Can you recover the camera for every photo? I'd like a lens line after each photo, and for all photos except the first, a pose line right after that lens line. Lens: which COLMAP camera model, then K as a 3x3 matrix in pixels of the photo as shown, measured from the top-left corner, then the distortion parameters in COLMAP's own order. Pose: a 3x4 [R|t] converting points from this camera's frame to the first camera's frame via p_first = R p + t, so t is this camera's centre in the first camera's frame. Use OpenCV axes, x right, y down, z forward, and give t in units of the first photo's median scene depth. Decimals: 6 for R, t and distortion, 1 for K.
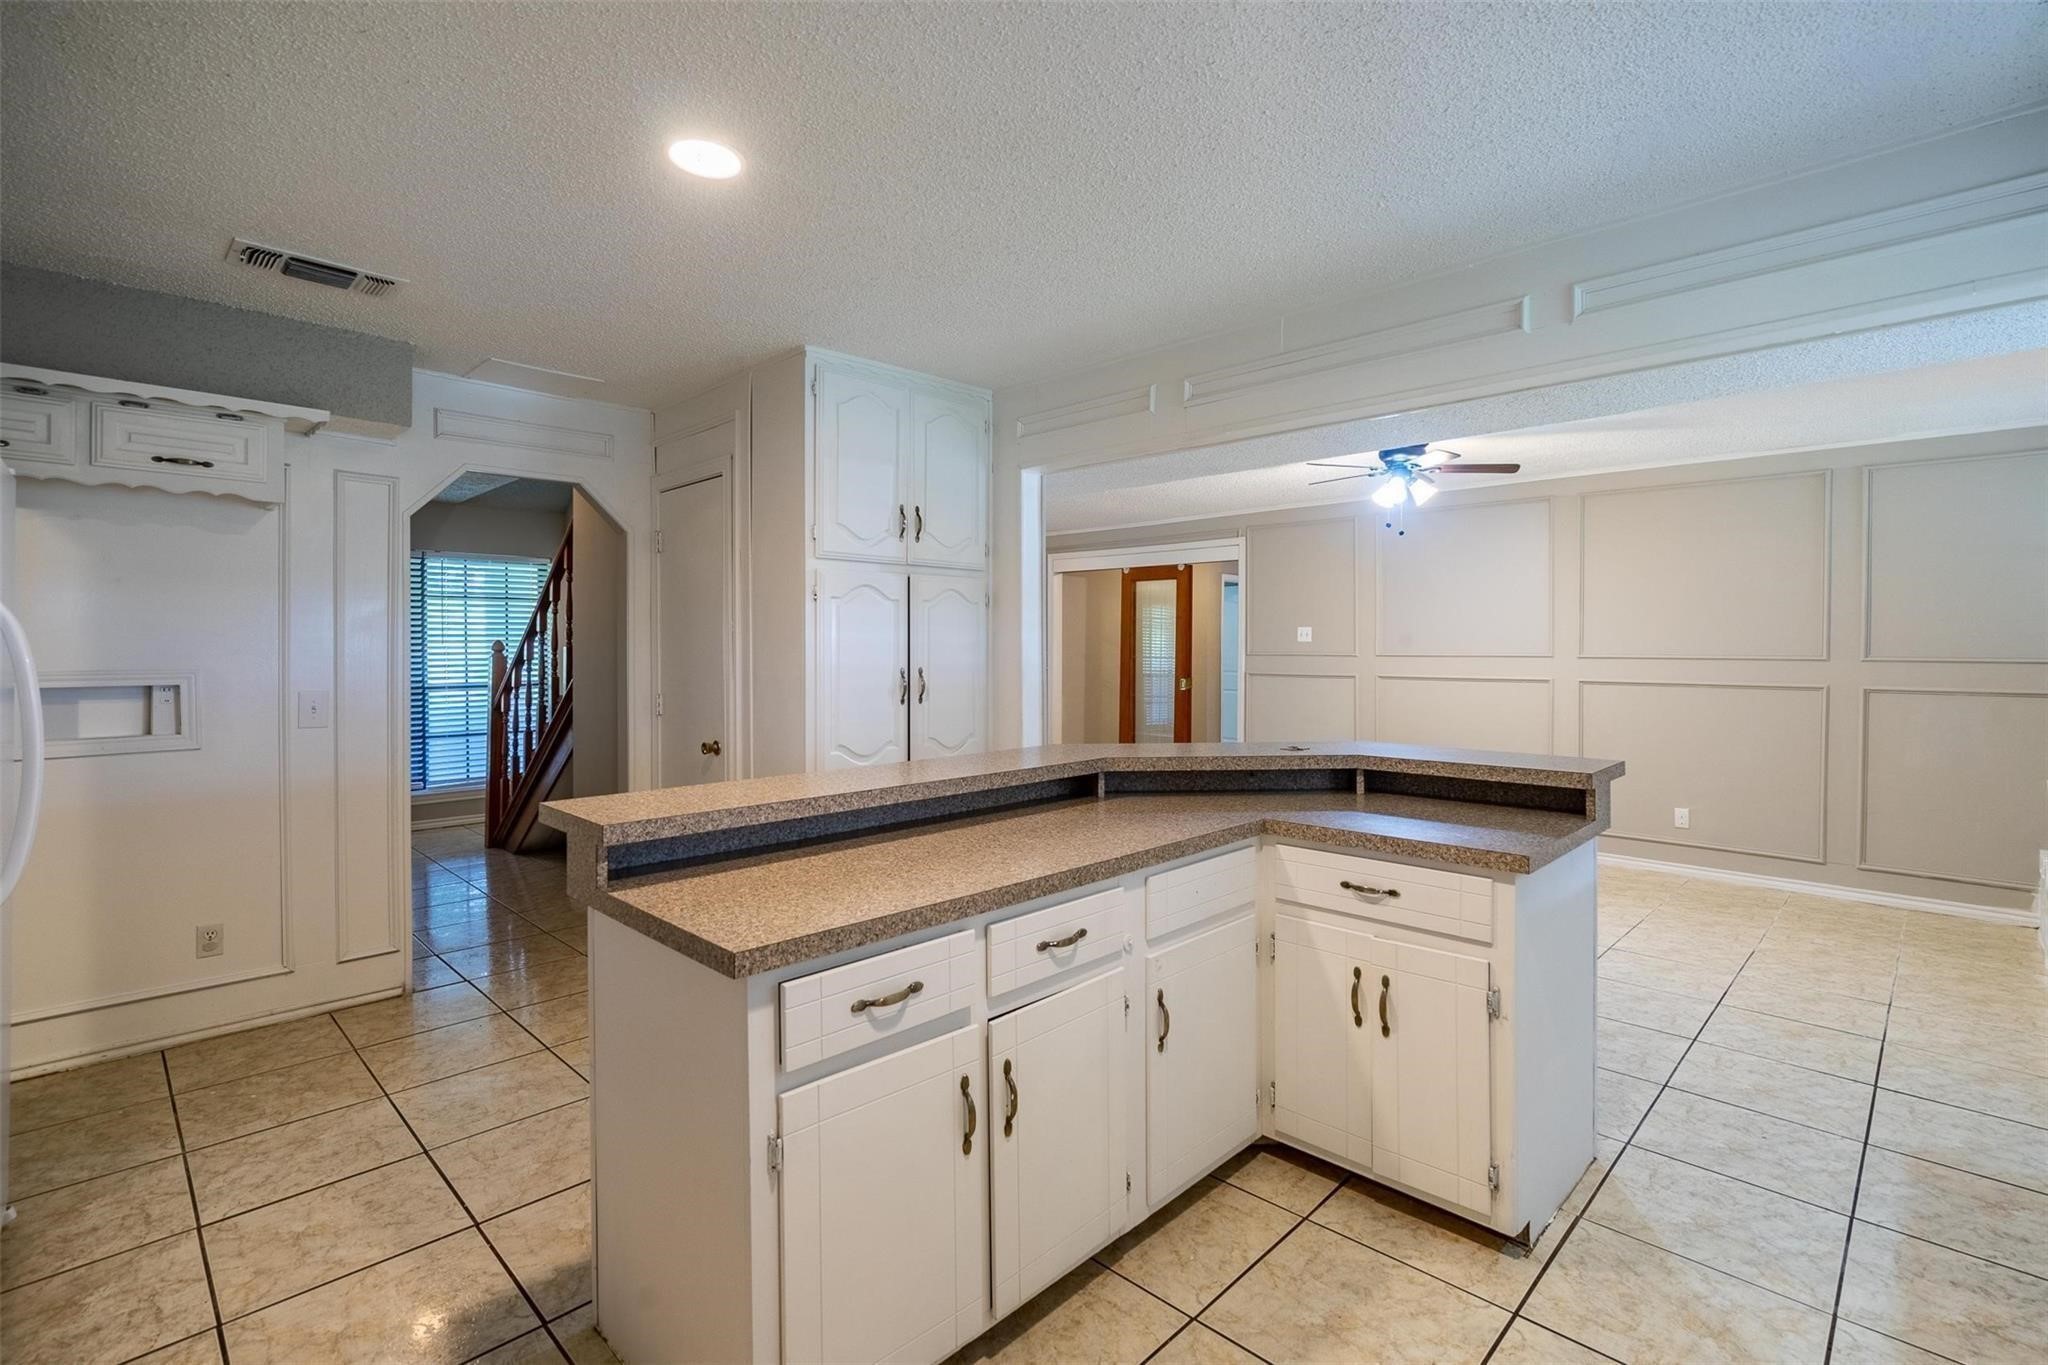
lens RADIAL K [[934.7, 0, 1014.4], [0, 934.7, 676.7], [0, 0, 1]] dist [-0.003932, -0.000734]
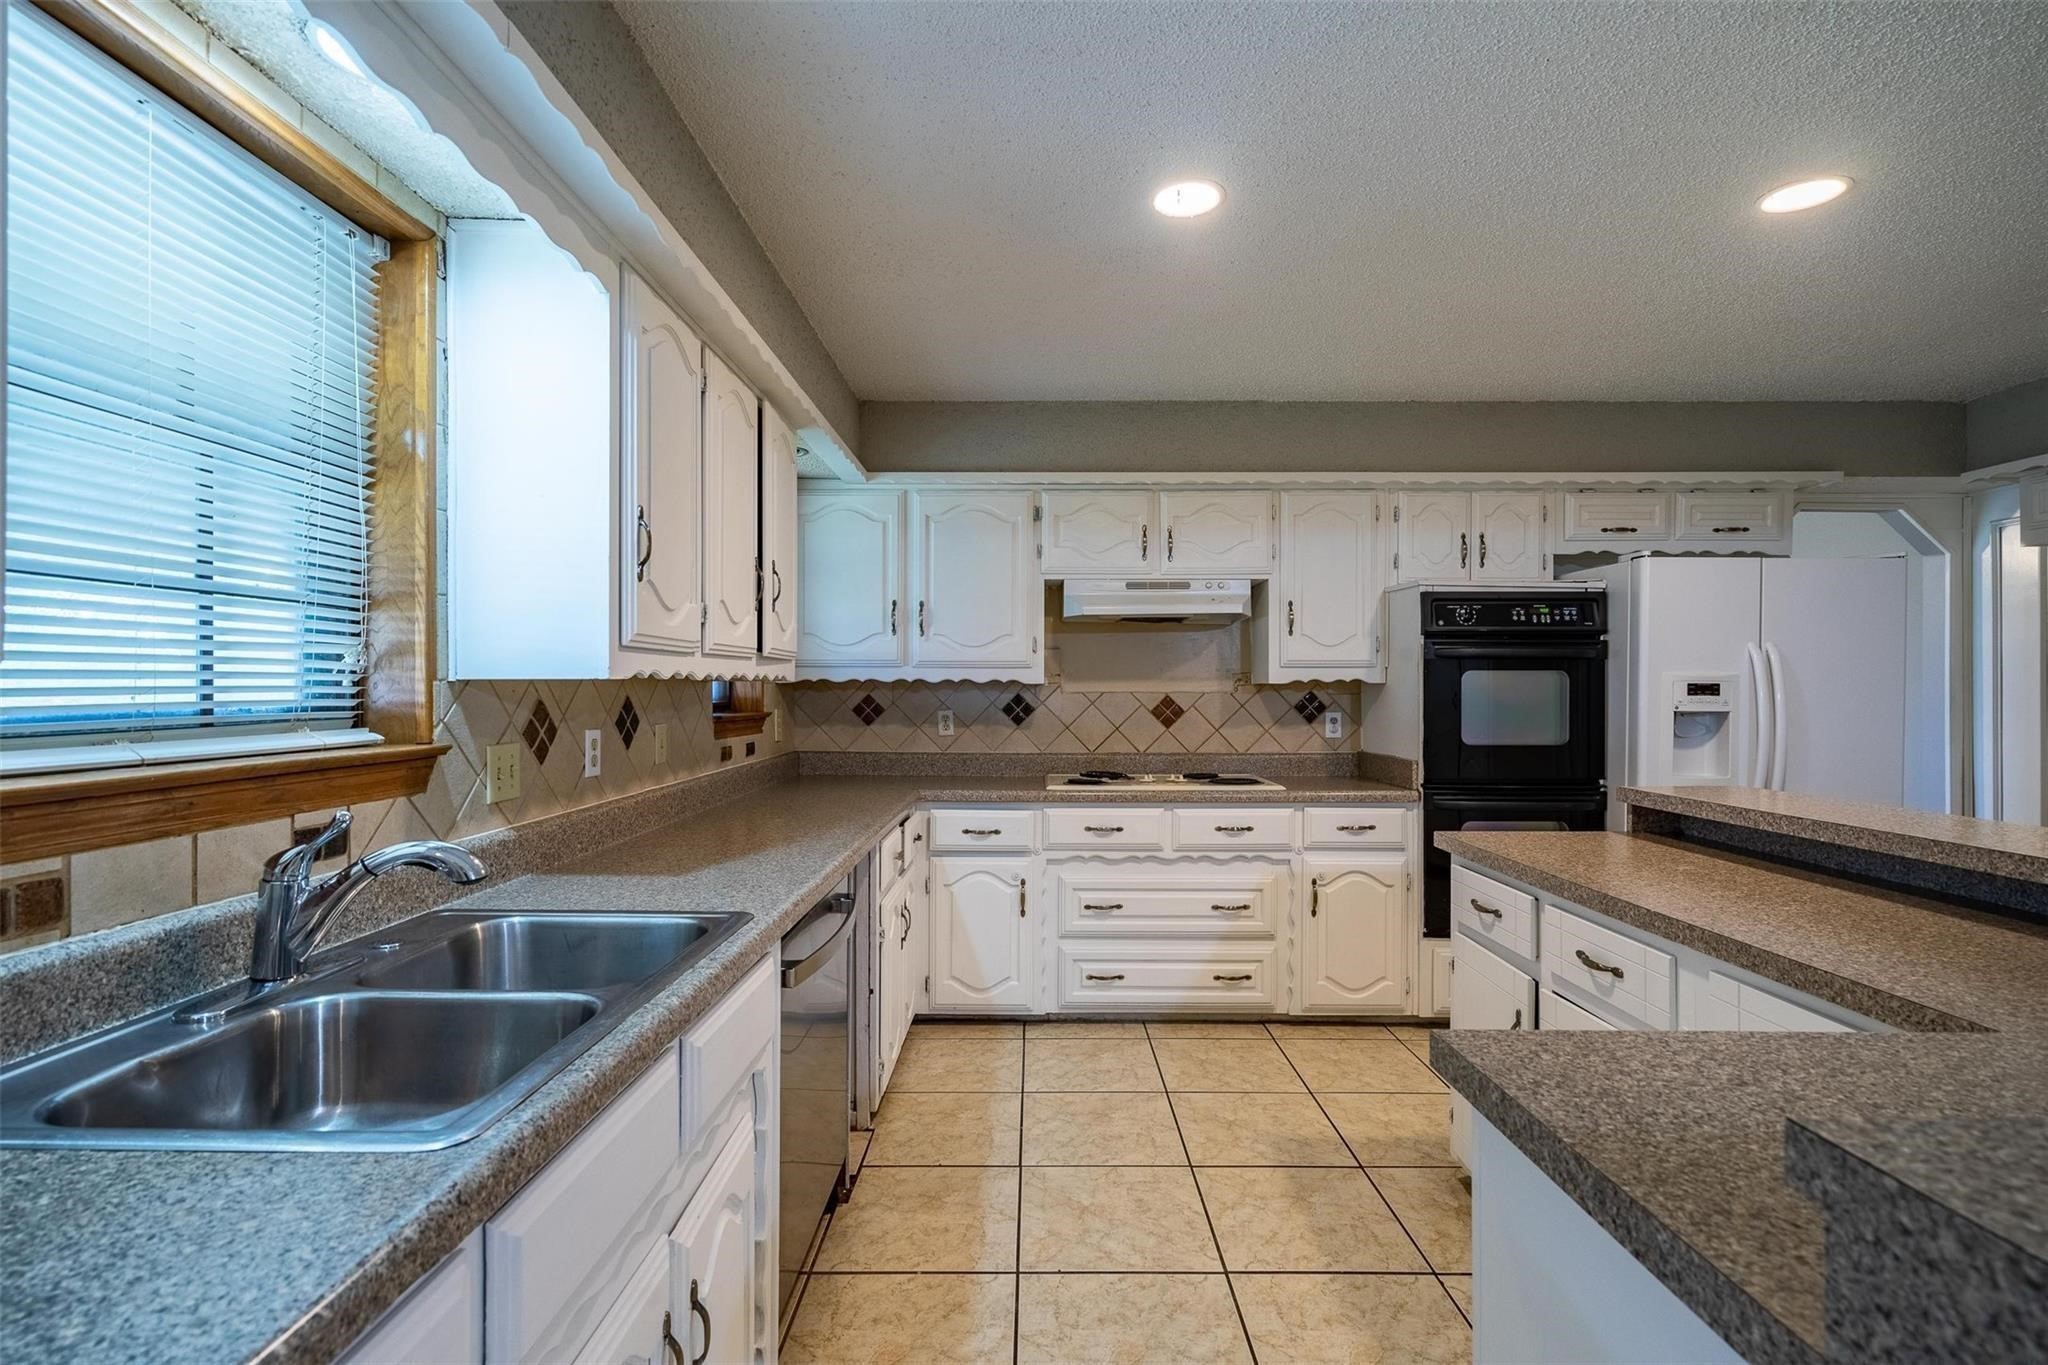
lens RADIAL K [[934.7, 0, 1024.7], [0, 934.7, 686.2], [0, 0, 1]] dist [-0.003932, -0.000734]
pose [[-0.714193, -0.002730, -0.699944, 0.429285], [-0.024579, 0.999474, 0.021181, -0.002215], [0.699517, 0.032331, -0.713884, 0.477951]]
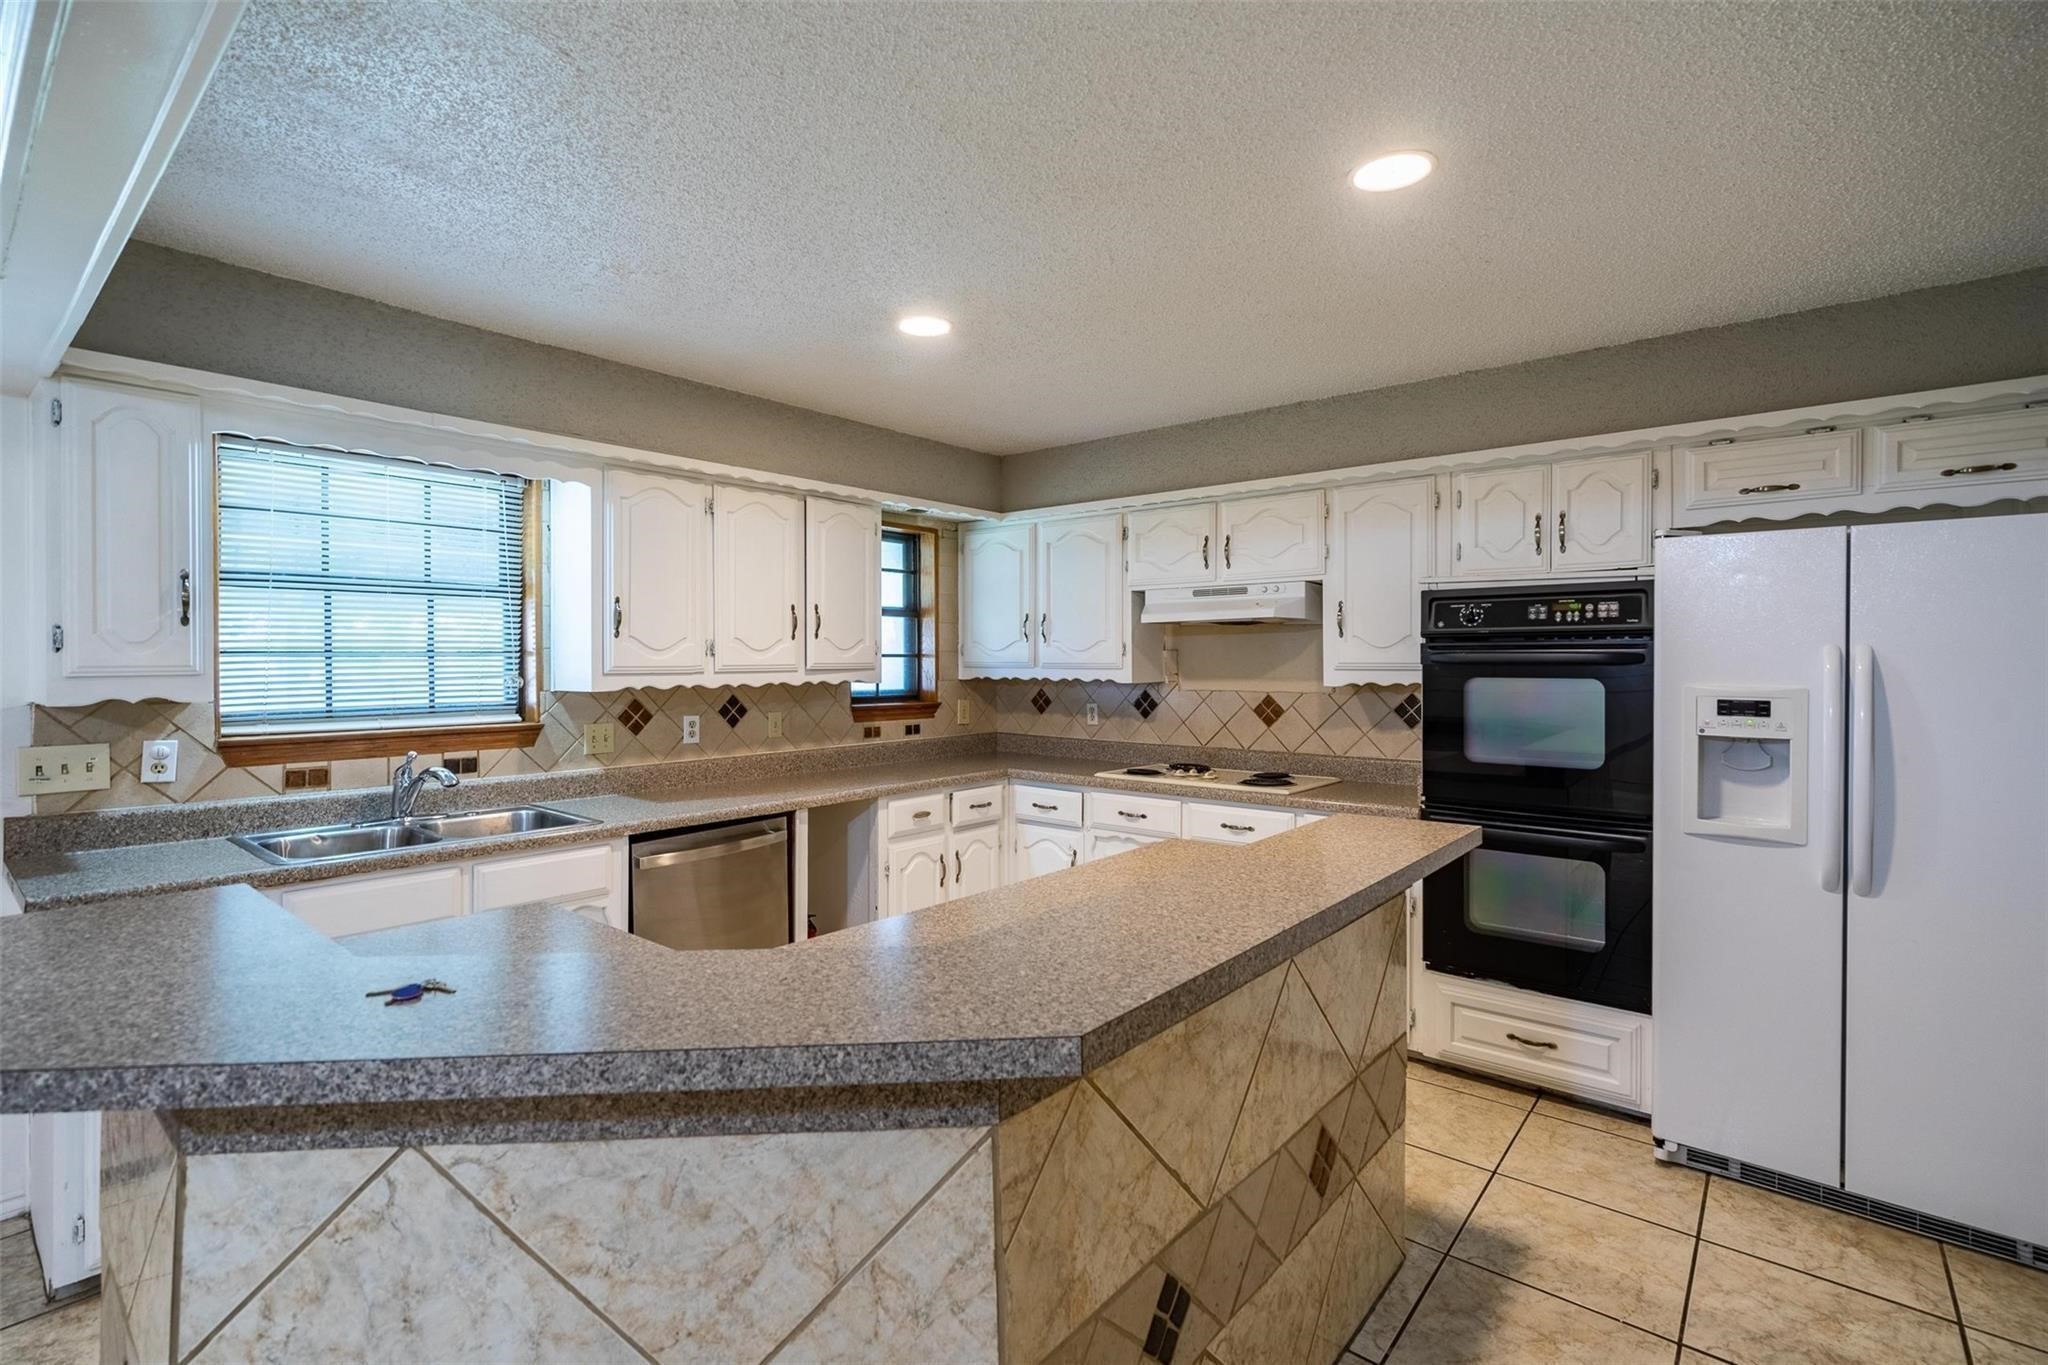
lens RADIAL K [[934.7, 0, 1014.3], [0, 934.7, 675.0], [0, 0, 1]] dist [-0.003932, -0.000734]
pose [[-0.995935, 0.001791, -0.090056, 0.053070], [-0.002543, 0.998845, 0.047988, -0.038919], [0.090038, 0.048022, -0.994780, 0.807082]]
